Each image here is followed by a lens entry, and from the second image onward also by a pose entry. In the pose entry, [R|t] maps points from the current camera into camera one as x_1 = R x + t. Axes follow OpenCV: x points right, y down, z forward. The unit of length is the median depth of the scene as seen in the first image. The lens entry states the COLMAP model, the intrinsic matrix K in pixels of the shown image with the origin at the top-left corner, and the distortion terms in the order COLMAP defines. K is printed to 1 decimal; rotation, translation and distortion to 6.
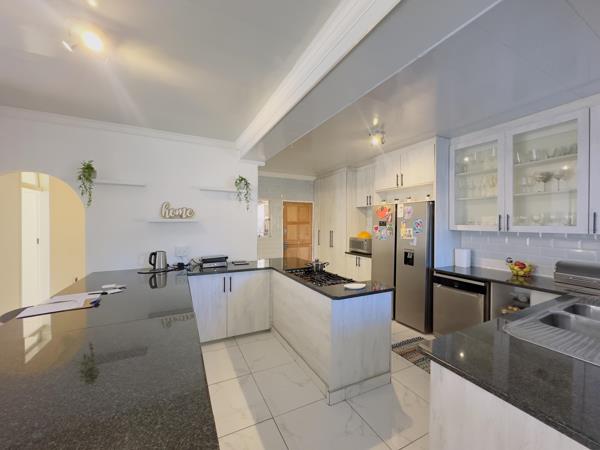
lens RADIAL K [[238.6, 0, 300.0], [0, 238.6, 225.0], [0, 0, 1]] dist [-0.009306, -0.000039]
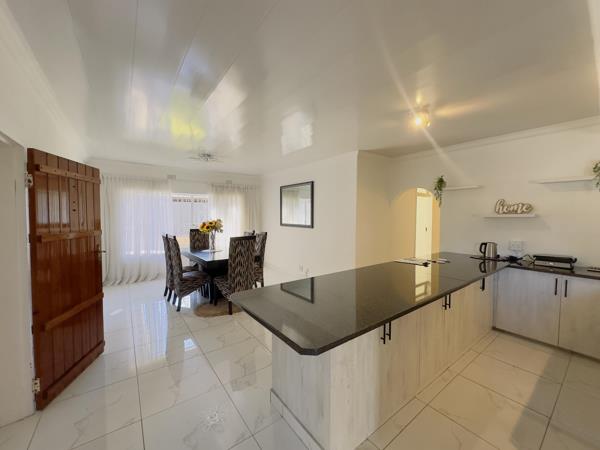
lens RADIAL K [[238.6, 0, 300.0], [0, 238.6, 225.0], [0, 0, 1]] dist [-0.009306, -0.000039]
pose [[0.167730, 0.034292, -0.985236, 0.377799], [-0.015646, 0.999362, 0.032120, 0.002757], [0.985709, 0.010027, 0.168159, -0.108006]]
